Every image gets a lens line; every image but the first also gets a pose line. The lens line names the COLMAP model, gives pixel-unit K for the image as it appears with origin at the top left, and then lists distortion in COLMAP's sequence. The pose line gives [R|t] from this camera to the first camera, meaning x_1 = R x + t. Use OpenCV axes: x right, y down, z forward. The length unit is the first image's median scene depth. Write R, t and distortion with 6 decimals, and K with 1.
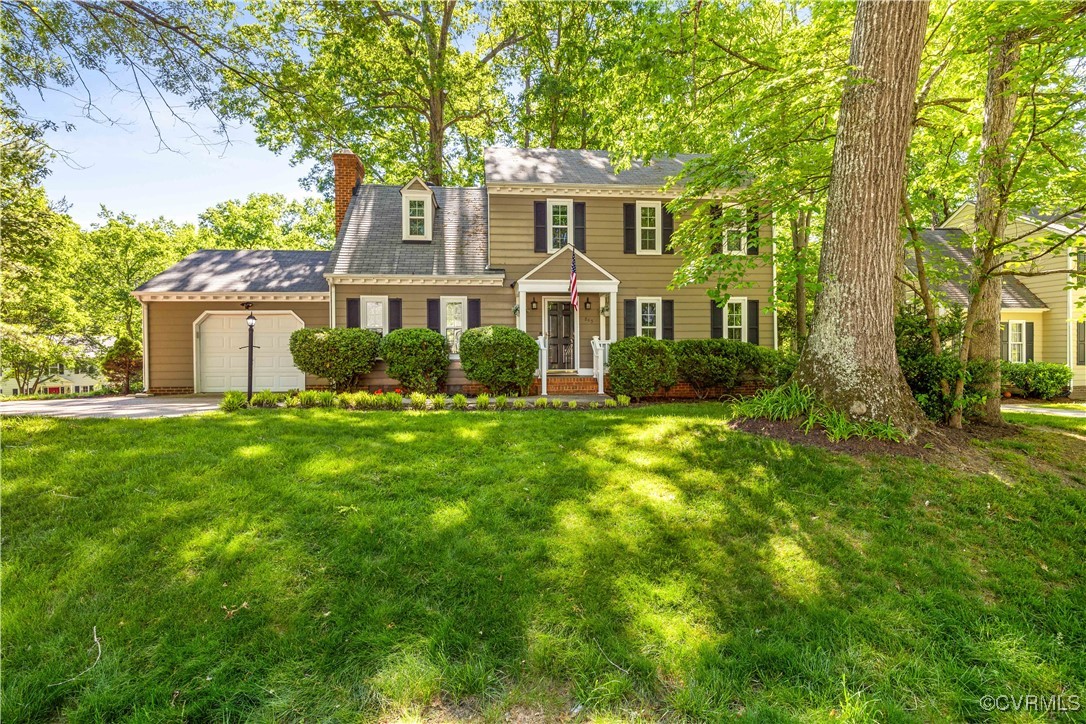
lens RADIAL K [[543.7, 0, 536.2], [0, 543.7, 362.0], [0, 0, 1]] dist [-0.002469, -0.000602]
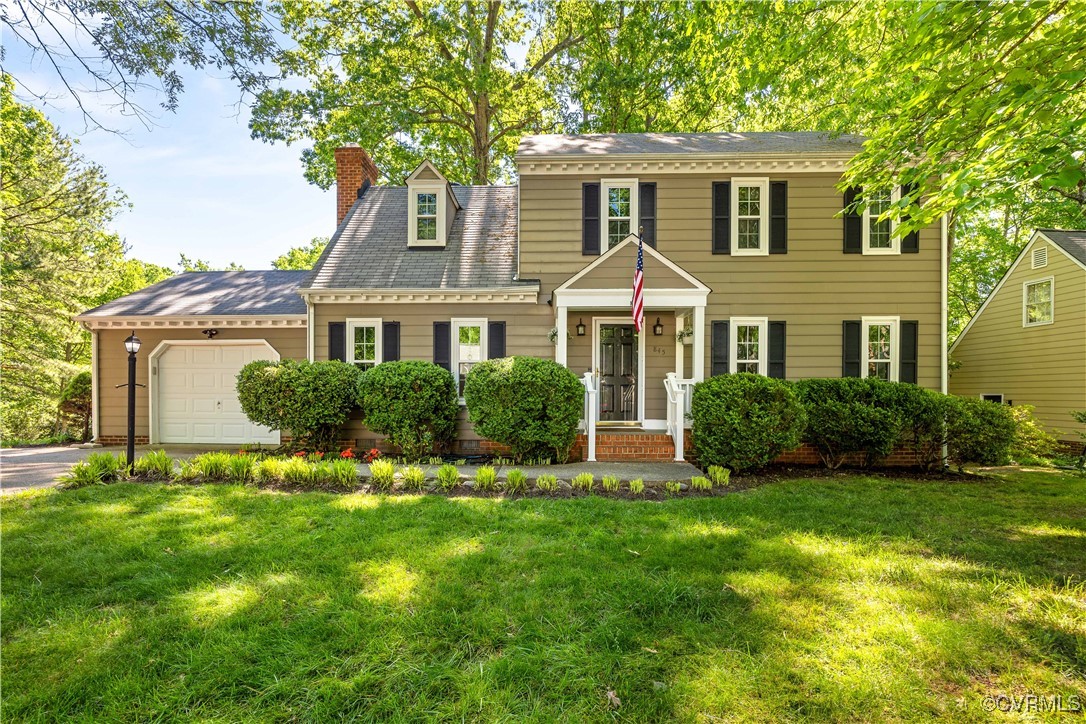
lens RADIAL K [[485.7, 0, 528.6], [0, 485.7, 406.9], [0, 0, 1]] dist [-0.007500, -0.000233]
pose [[0.990391, 0.011251, -0.137838, 0.017498], [-0.010033, 0.999904, 0.009526, -0.009057], [0.137932, -0.008052, 0.990409, 0.365309]]
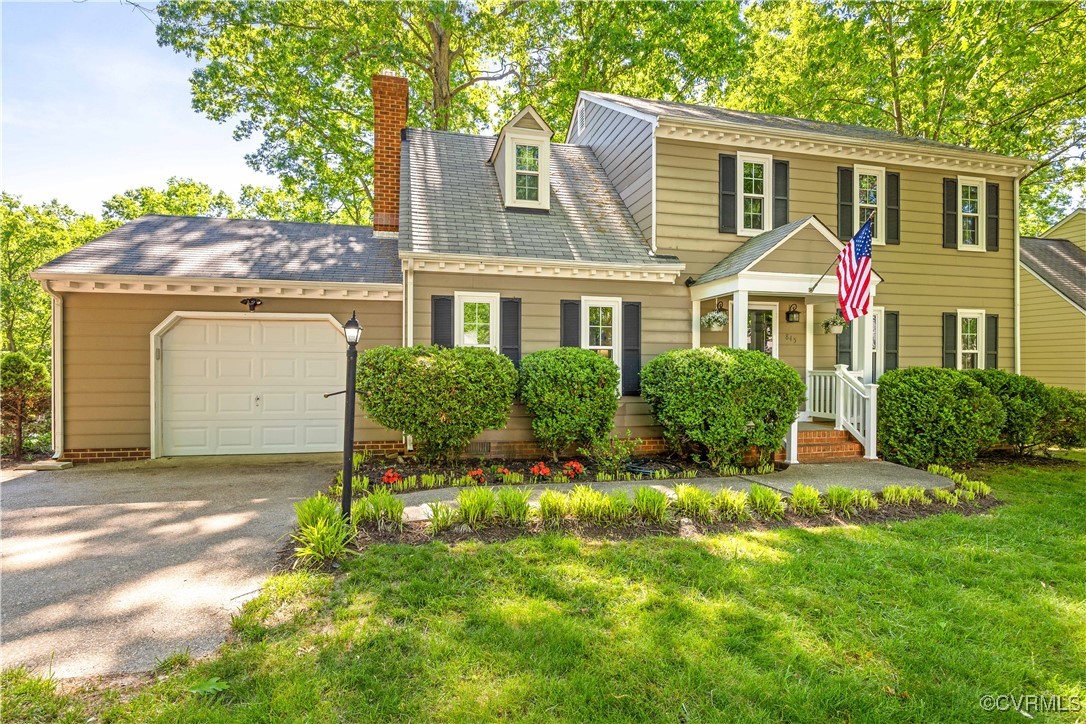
lens RADIAL K [[555.7, 0, 540.9], [0, 555.7, 373.7], [0, 0, 1]] dist [-0.006344, 0.000409]
pose [[0.992077, 0.008647, 0.125333, -0.298092], [-0.007750, 0.999941, -0.007640, -0.027750], [-0.125392, 0.006608, 0.992085, 0.377507]]
